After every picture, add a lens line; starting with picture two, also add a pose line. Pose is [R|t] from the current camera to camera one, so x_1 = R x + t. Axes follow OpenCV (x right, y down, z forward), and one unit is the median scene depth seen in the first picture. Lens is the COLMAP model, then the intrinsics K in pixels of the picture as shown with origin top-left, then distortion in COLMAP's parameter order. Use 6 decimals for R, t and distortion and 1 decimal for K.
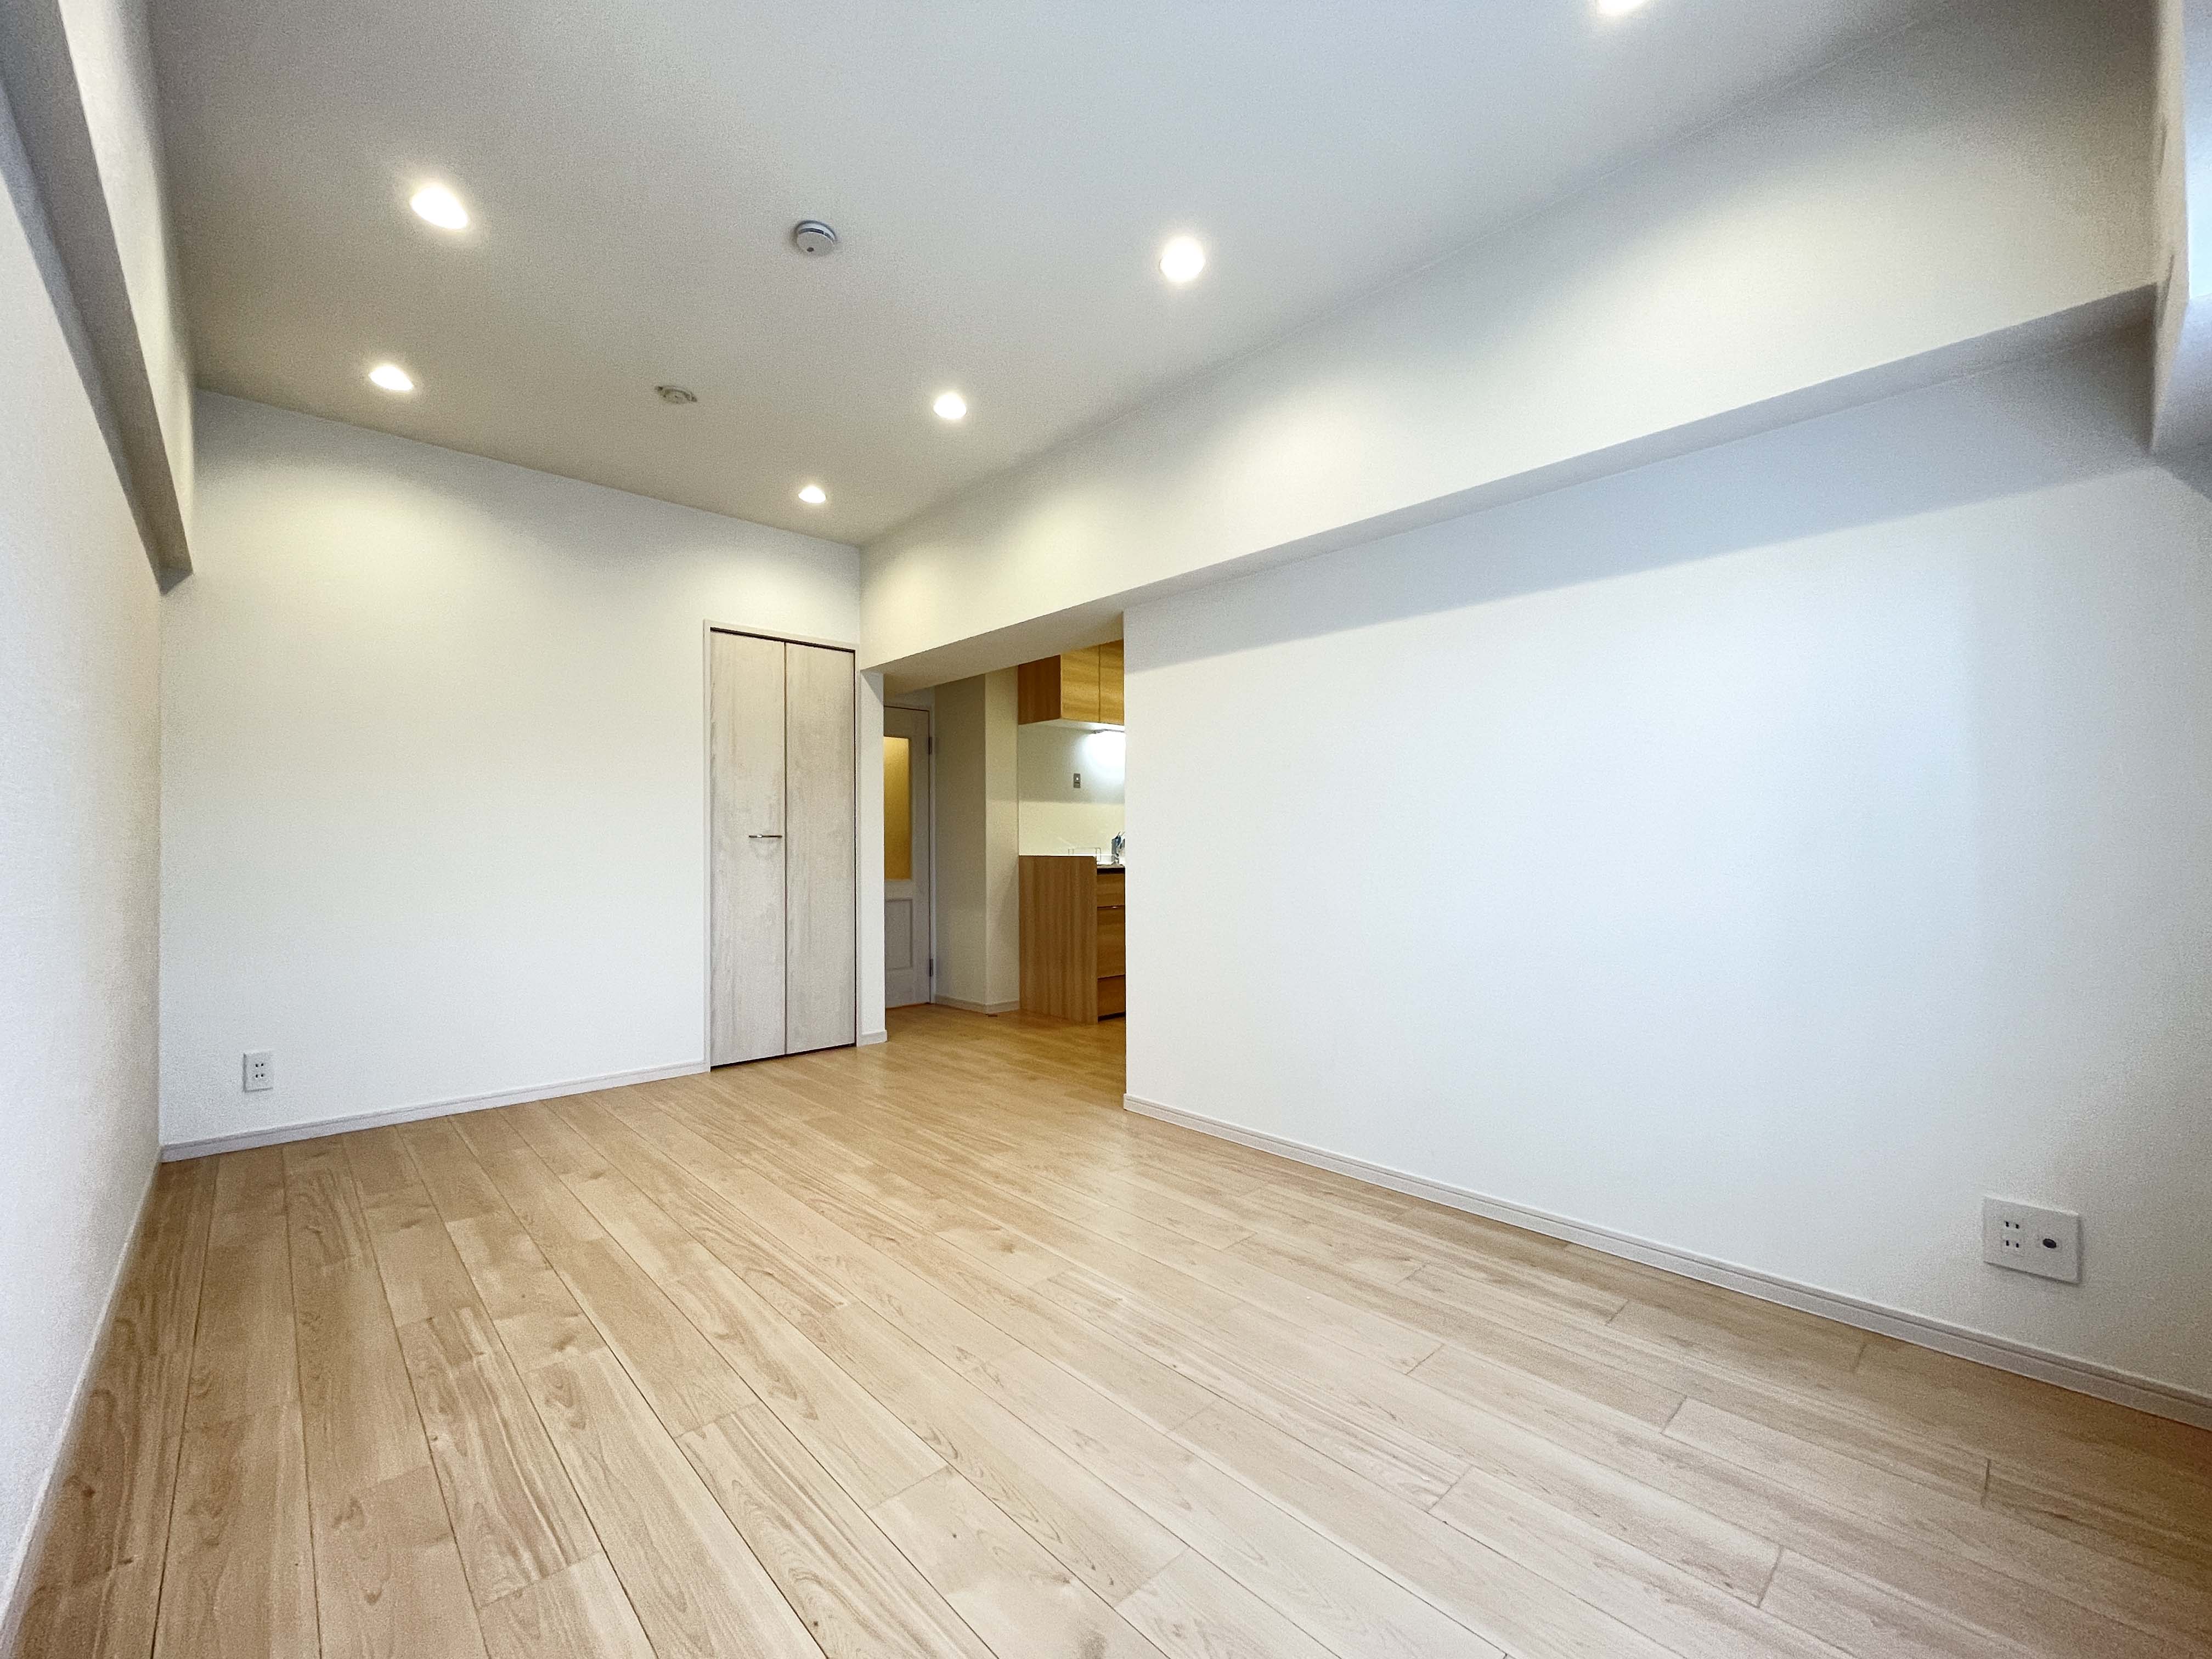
lens RADIAL K [[891.1, 0, 1082.3], [0, 891.1, 842.1], [0, 0, 1]] dist [-0.004285, -0.000519]
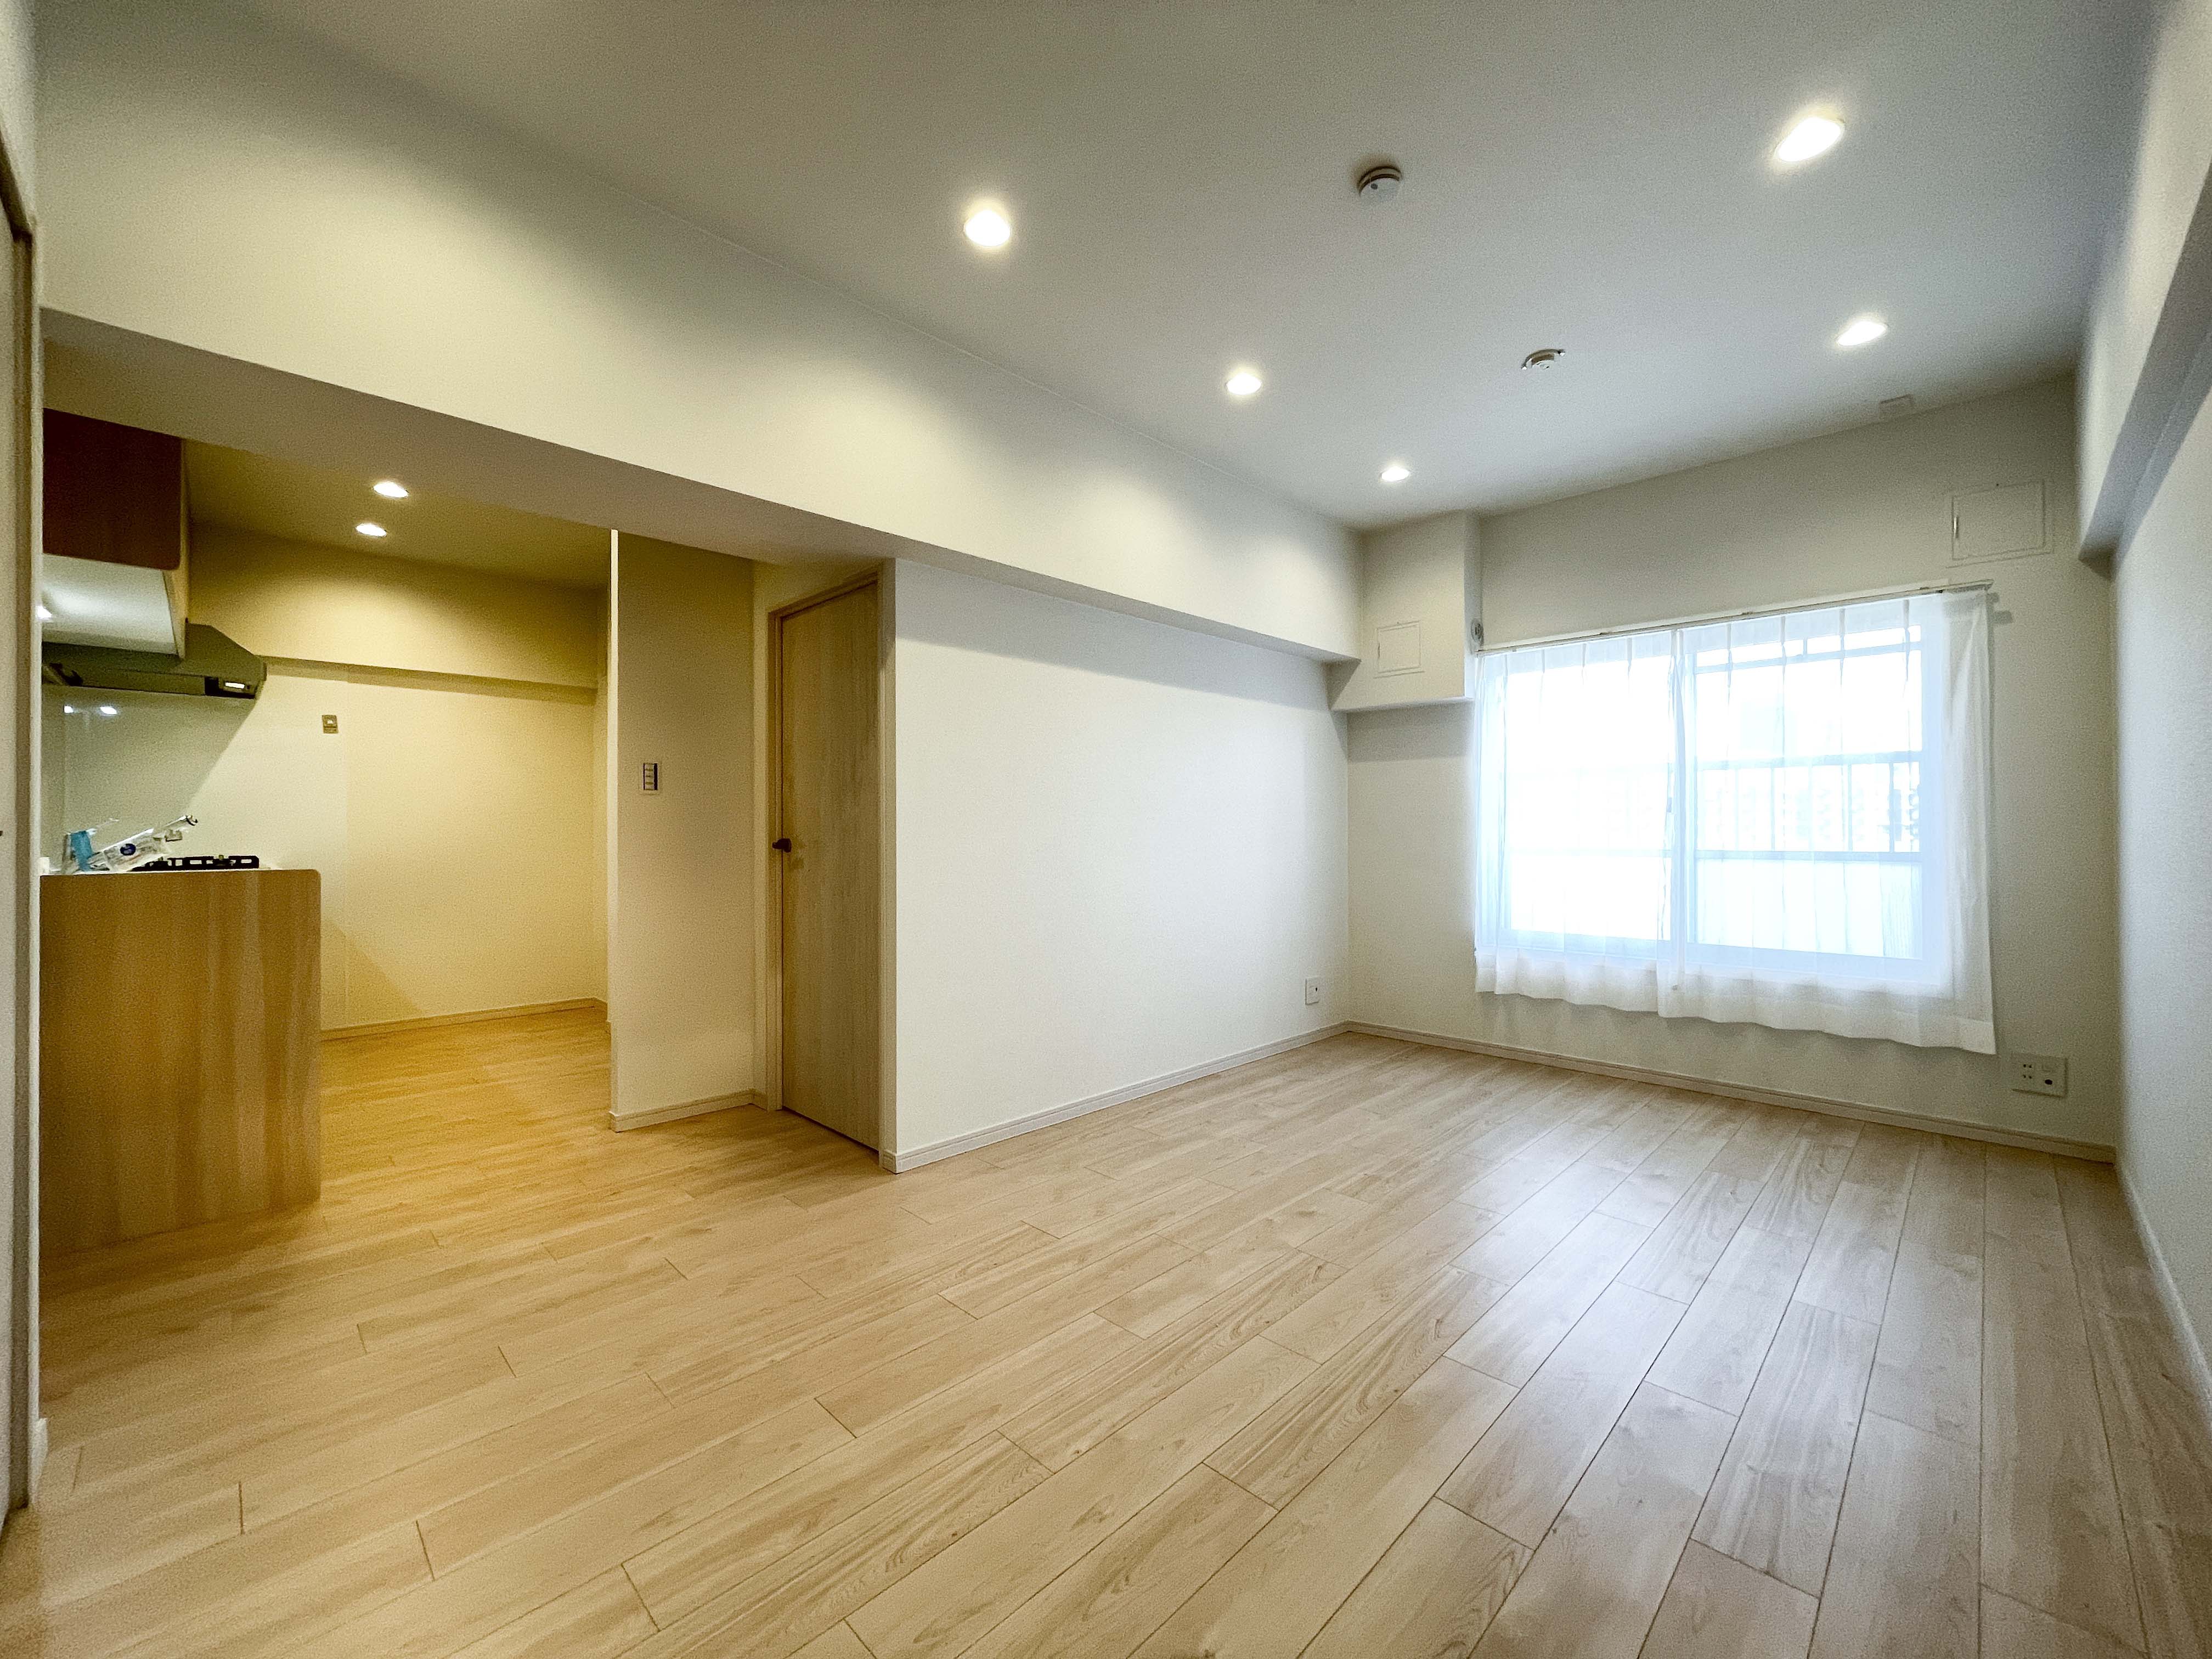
lens RADIAL K [[891.1, 0, 1096.7], [0, 891.1, 825.6], [0, 0, 1]] dist [-0.004285, -0.000519]
pose [[-0.034654, 0.010347, 0.999346, -1.051274], [-0.000363, 0.999946, -0.010365, -0.010589], [-0.999399, -0.000722, -0.034648, 1.157700]]
